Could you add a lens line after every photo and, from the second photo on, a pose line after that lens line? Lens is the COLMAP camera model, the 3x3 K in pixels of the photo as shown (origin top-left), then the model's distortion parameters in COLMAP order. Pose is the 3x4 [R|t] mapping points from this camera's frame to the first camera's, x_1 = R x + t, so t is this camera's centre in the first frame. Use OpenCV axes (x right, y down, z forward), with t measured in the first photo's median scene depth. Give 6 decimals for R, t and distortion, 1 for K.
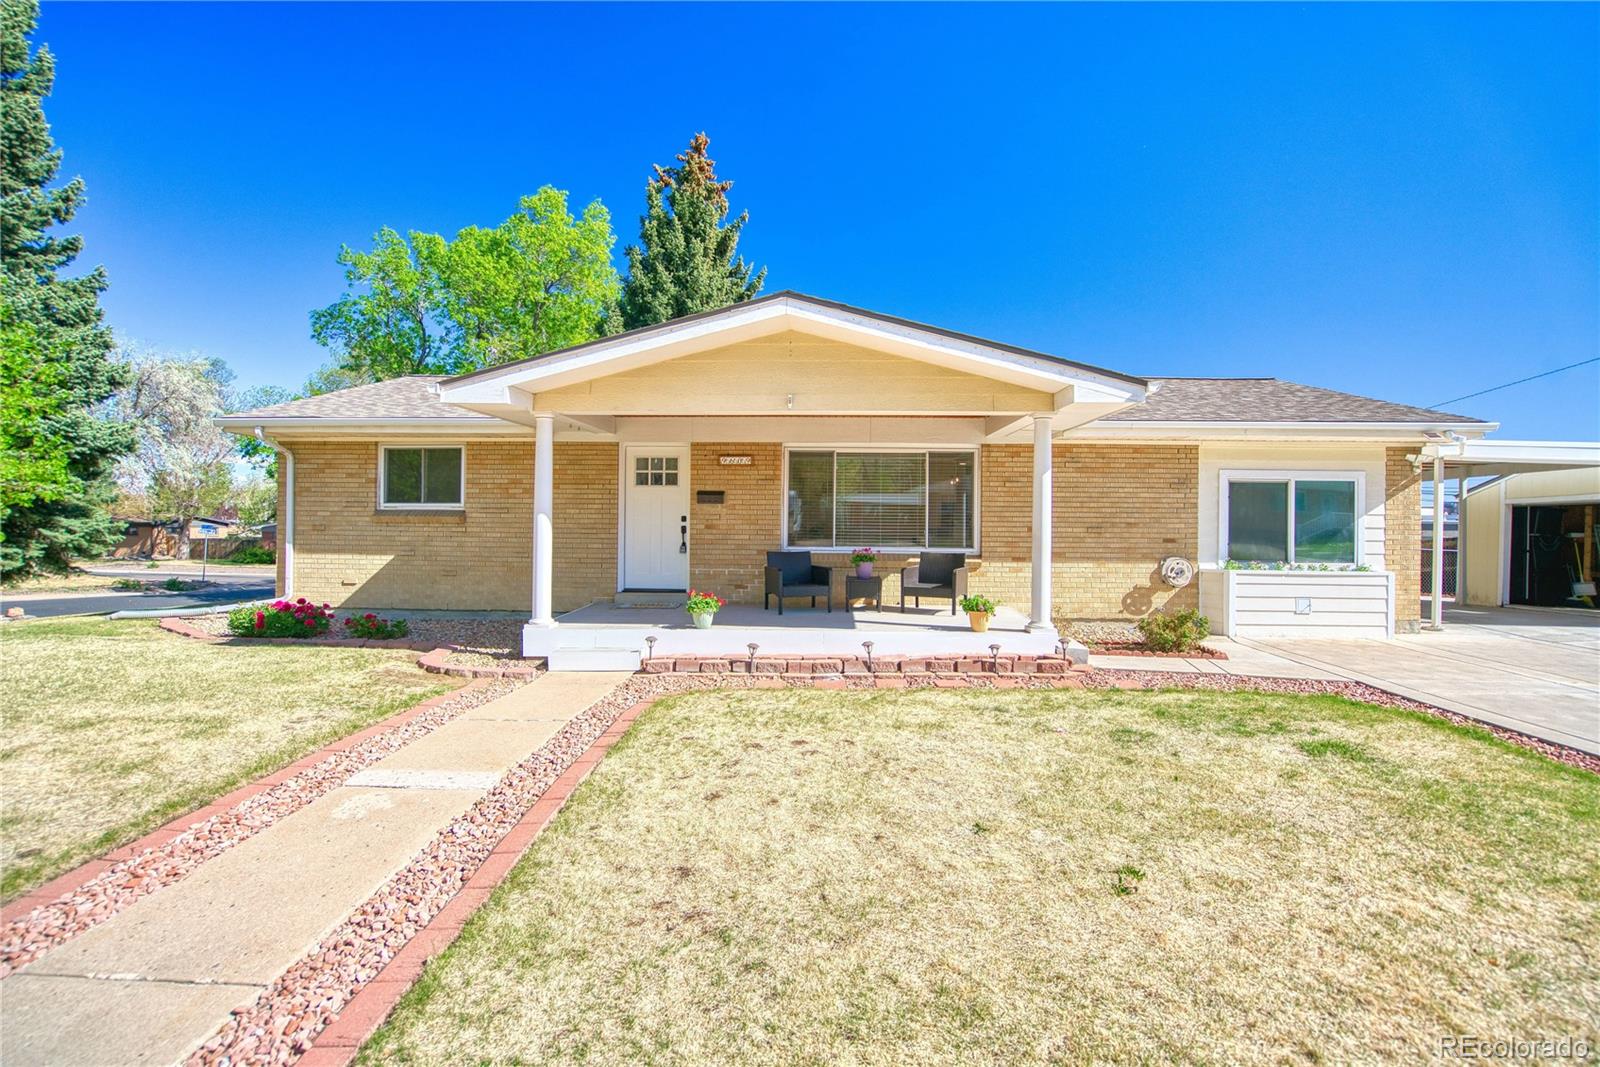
lens RADIAL K [[737.7, 0, 801.6], [0, 737.7, 532.3], [0, 0, 1]] dist [-0.043496, 0.013707]
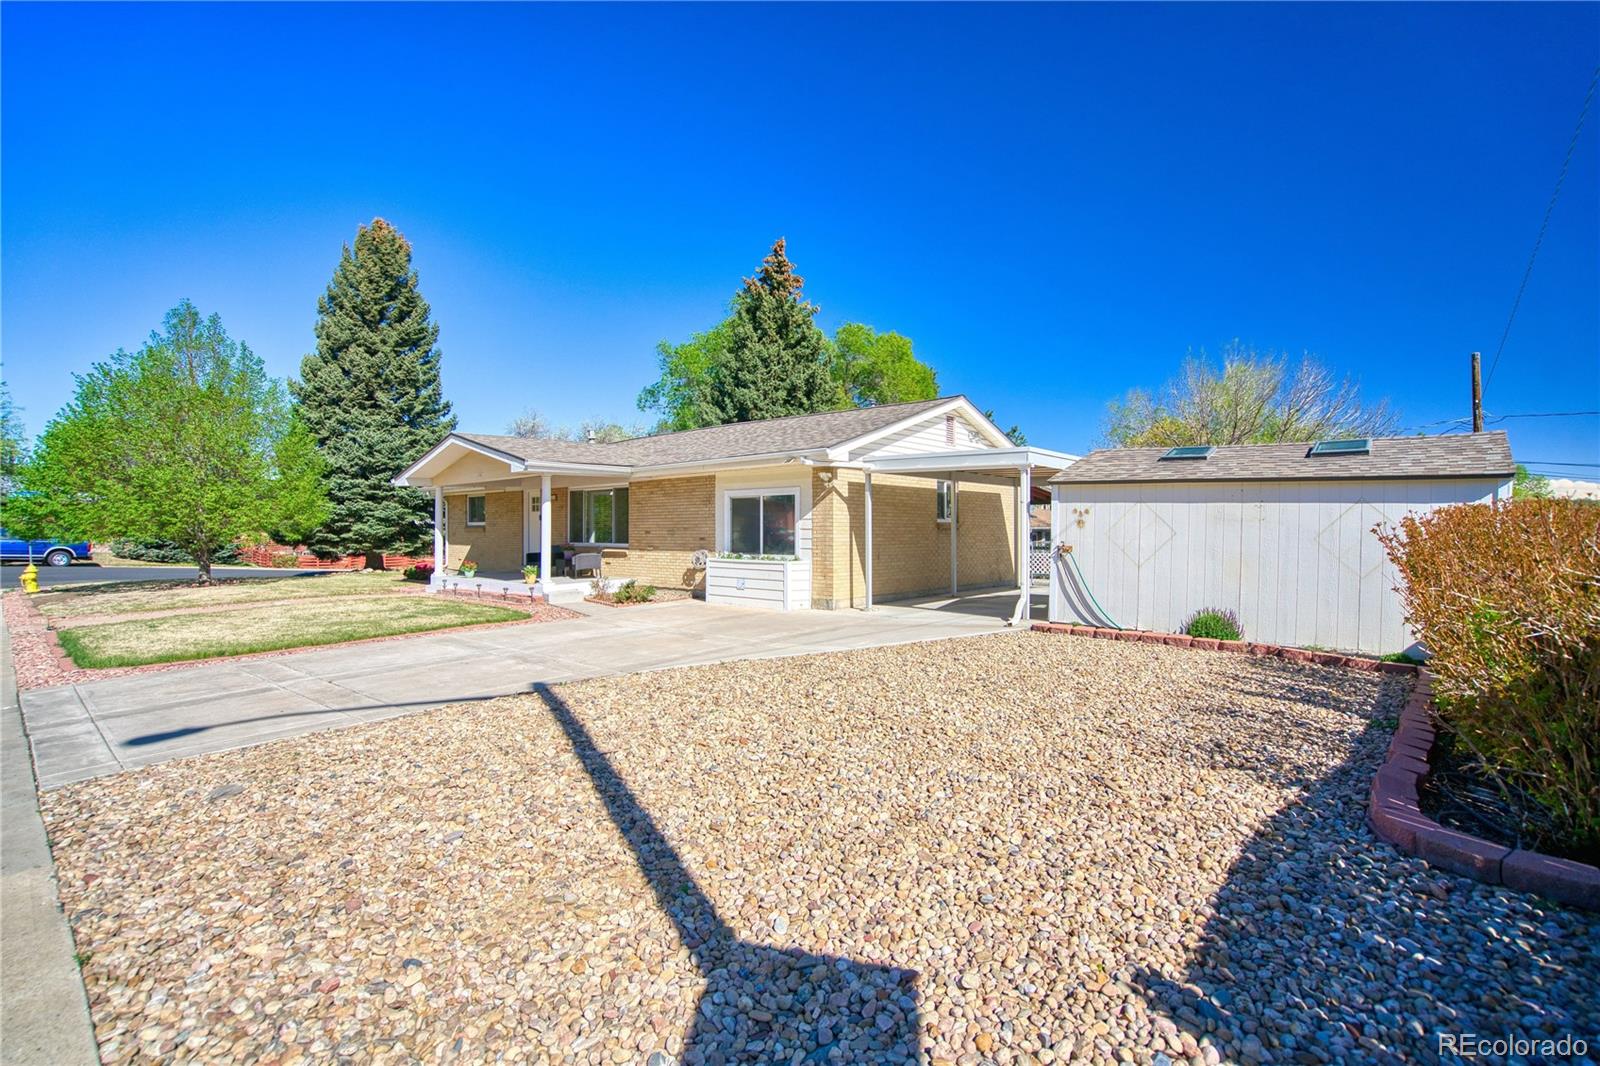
lens RADIAL K [[737.7, 0, 794.8], [0, 737.7, 536.3], [0, 0, 1]] dist [-0.043496, 0.013707]
pose [[0.751820, -0.003465, -0.659359, 1.672228], [0.011497, 0.999903, 0.007855, -0.003557], [0.659268, -0.013486, 0.751787, -0.033436]]
